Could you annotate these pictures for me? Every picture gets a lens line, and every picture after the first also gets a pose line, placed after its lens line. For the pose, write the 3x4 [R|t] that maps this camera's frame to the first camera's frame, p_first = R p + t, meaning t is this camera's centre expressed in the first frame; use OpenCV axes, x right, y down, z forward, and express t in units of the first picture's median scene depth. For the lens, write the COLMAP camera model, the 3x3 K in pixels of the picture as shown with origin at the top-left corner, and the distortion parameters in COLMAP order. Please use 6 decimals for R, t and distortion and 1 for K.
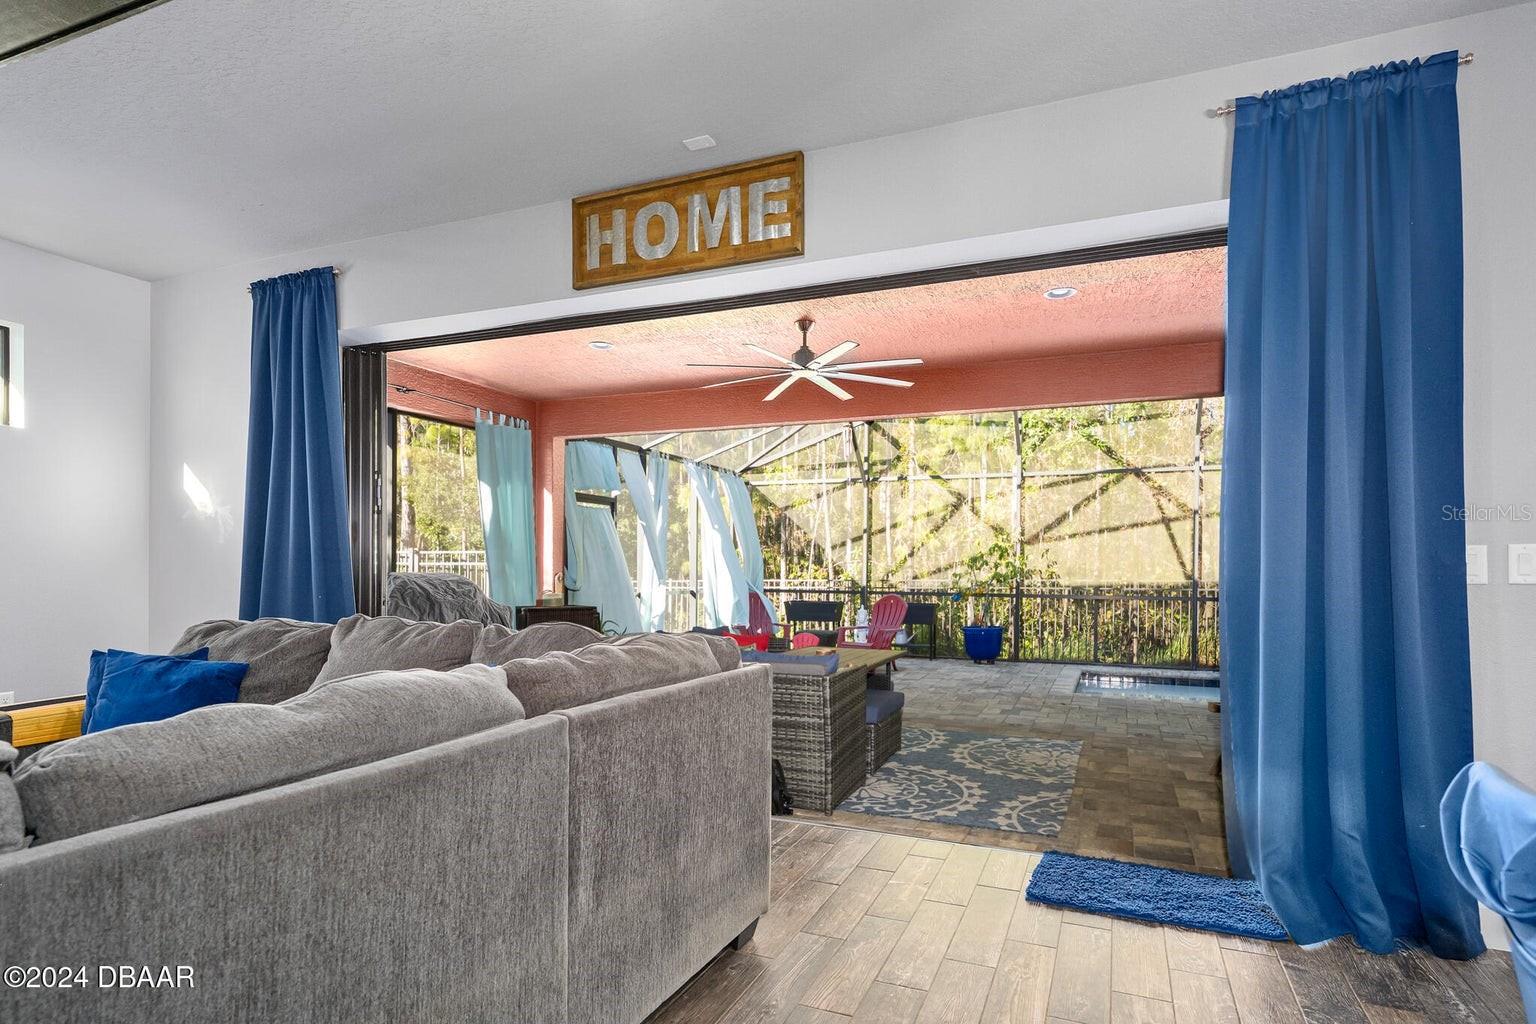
lens RADIAL K [[920.5, 0, 680.0], [0, 920.5, 560.2], [0, 0, 1]] dist [0.004648, 0.000231]
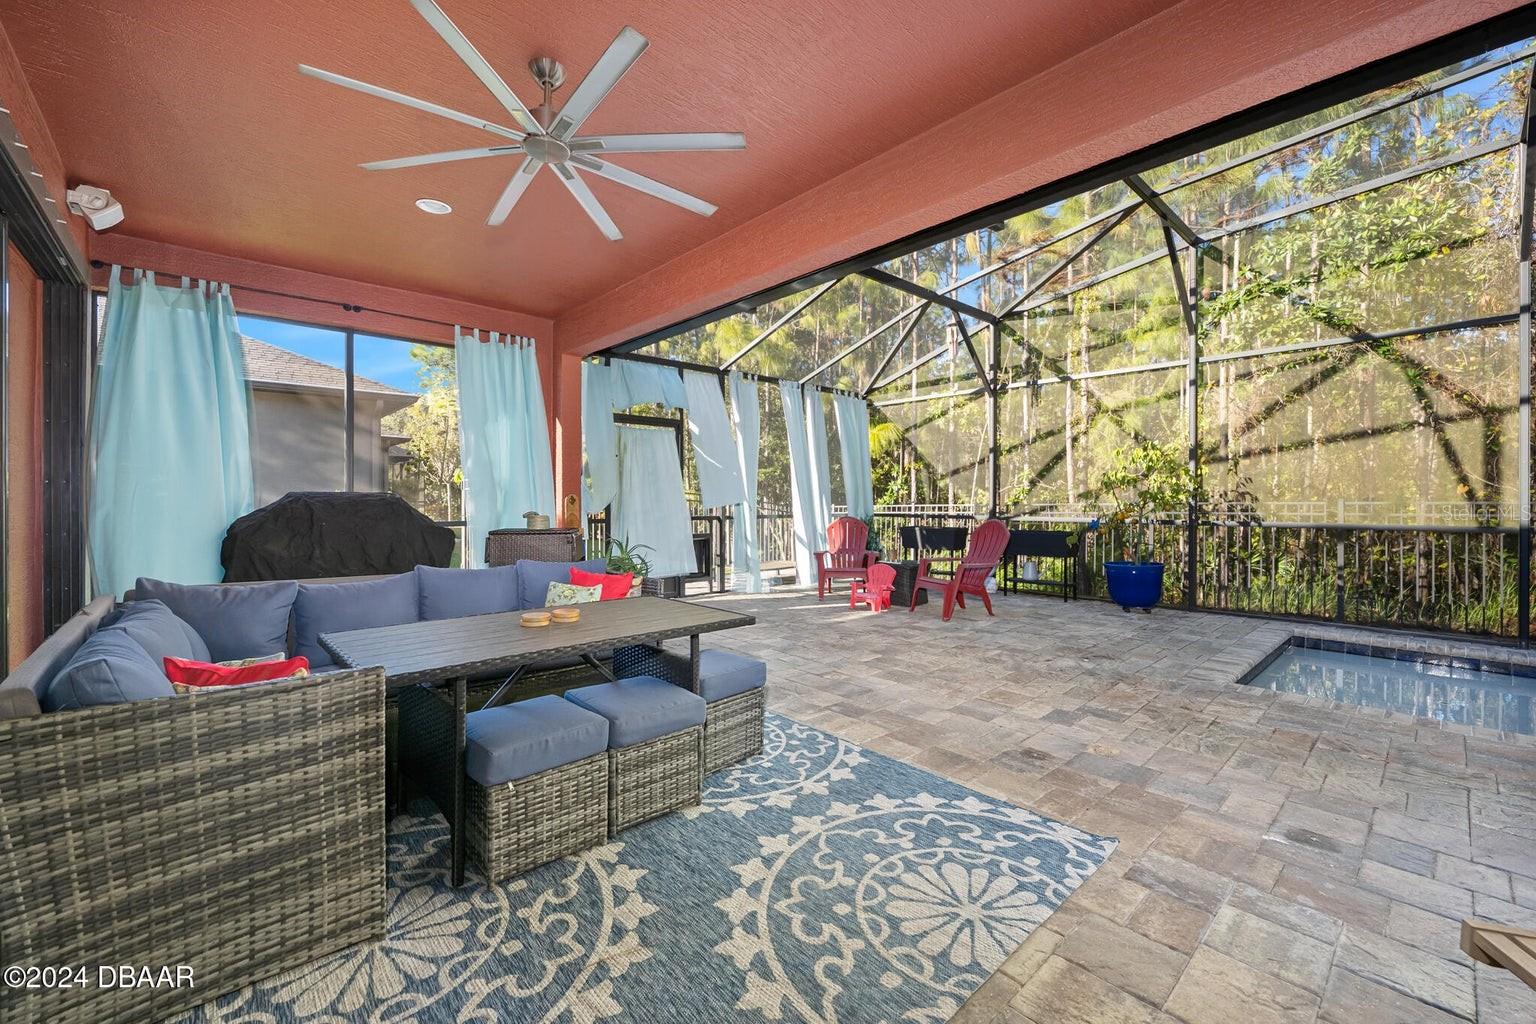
lens RADIAL K [[635.8, 0, 695.3], [0, 635.8, 500.7], [0, 0, 1]] dist [-0.002302, -0.001438]
pose [[0.909356, 0.005743, -0.415979, 0.362229], [-0.000285, 0.999913, 0.013181, 0.017707], [0.416019, -0.011868, 0.909279, 0.599395]]
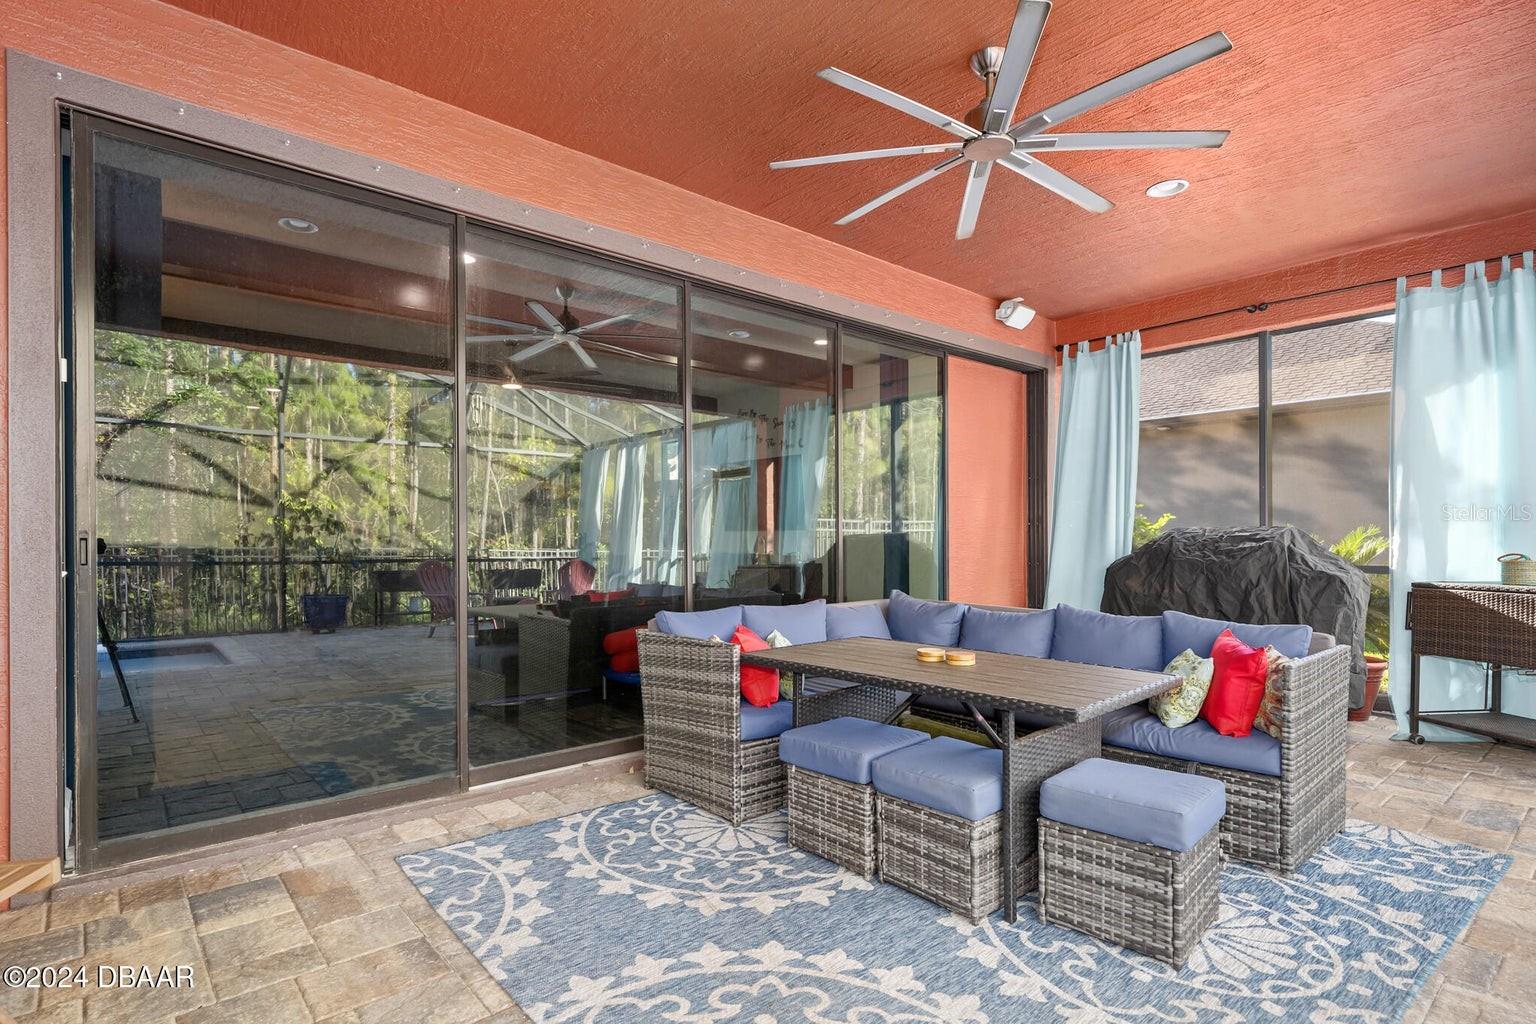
lens RADIAL K [[770.3, 0, 827.1], [0, 770.3, 546.5], [0, 0, 1]] dist [0.004247, -0.000164]
pose [[-0.353604, 0.011172, -0.935329, 0.547405], [0.015248, 0.999865, 0.006178, 0.025612], [0.935271, -0.012077, -0.353726, 0.976152]]
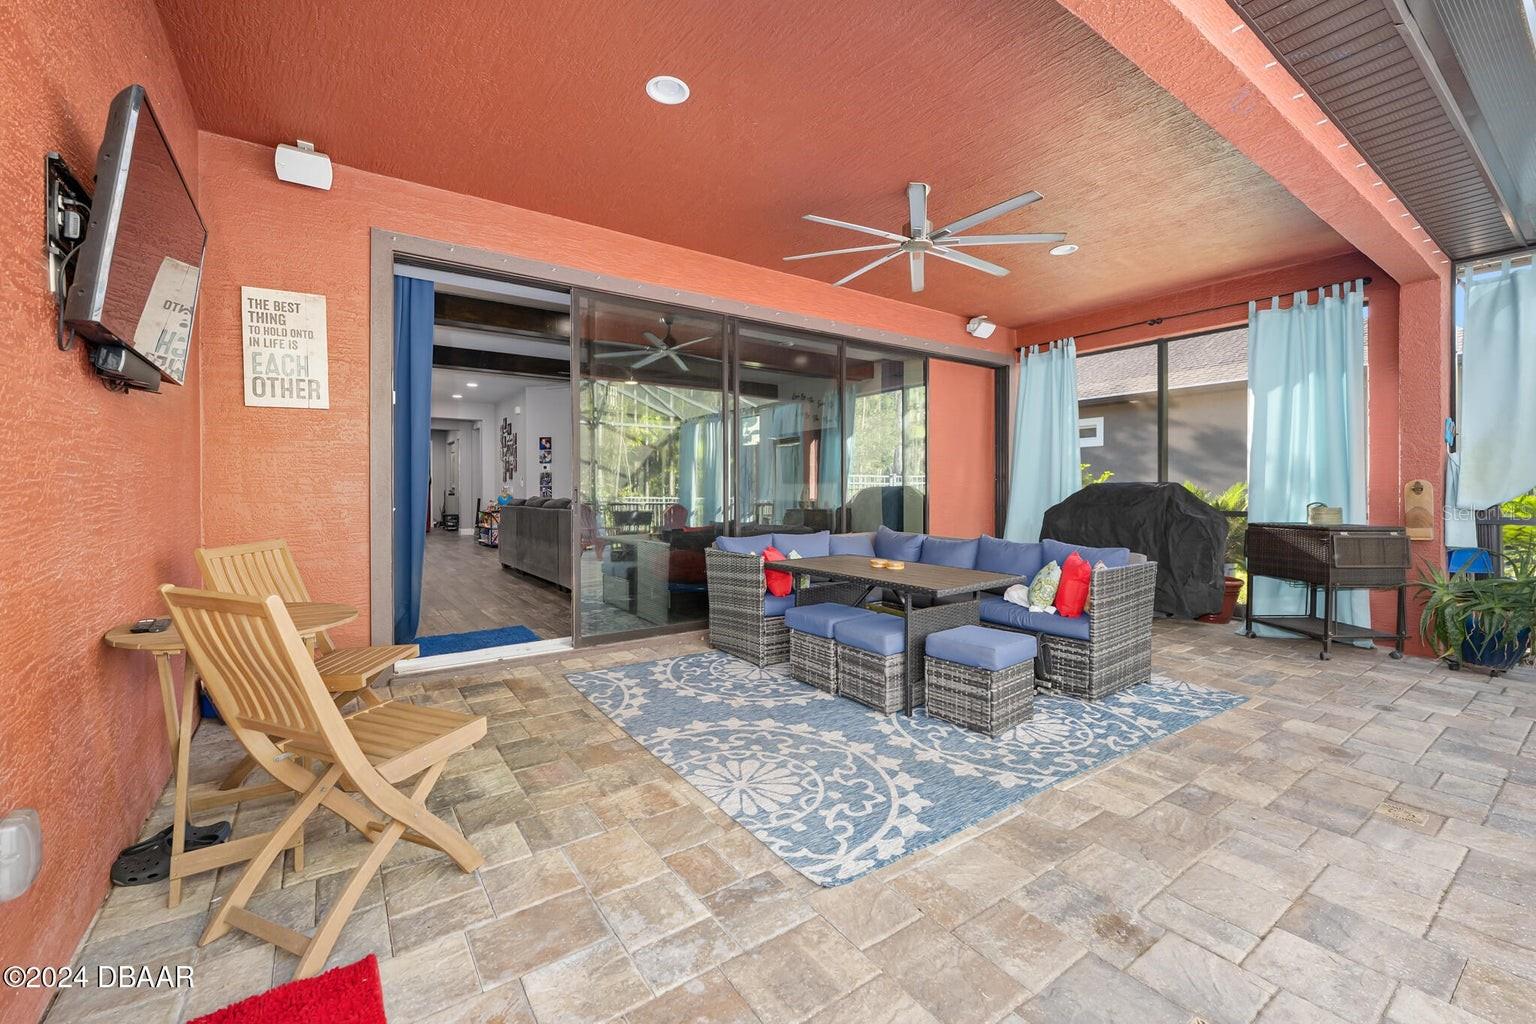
lens RADIAL K [[635.8, 0, 808.8], [0, 635.8, 494.3], [0, 0, 1]] dist [-0.002302, -0.001438]
pose [[-0.460609, 0.009259, -0.887555, 0.657022], [0.013148, 0.999907, 0.003608, 0.024750], [0.887506, -0.010008, -0.460688, 1.082230]]
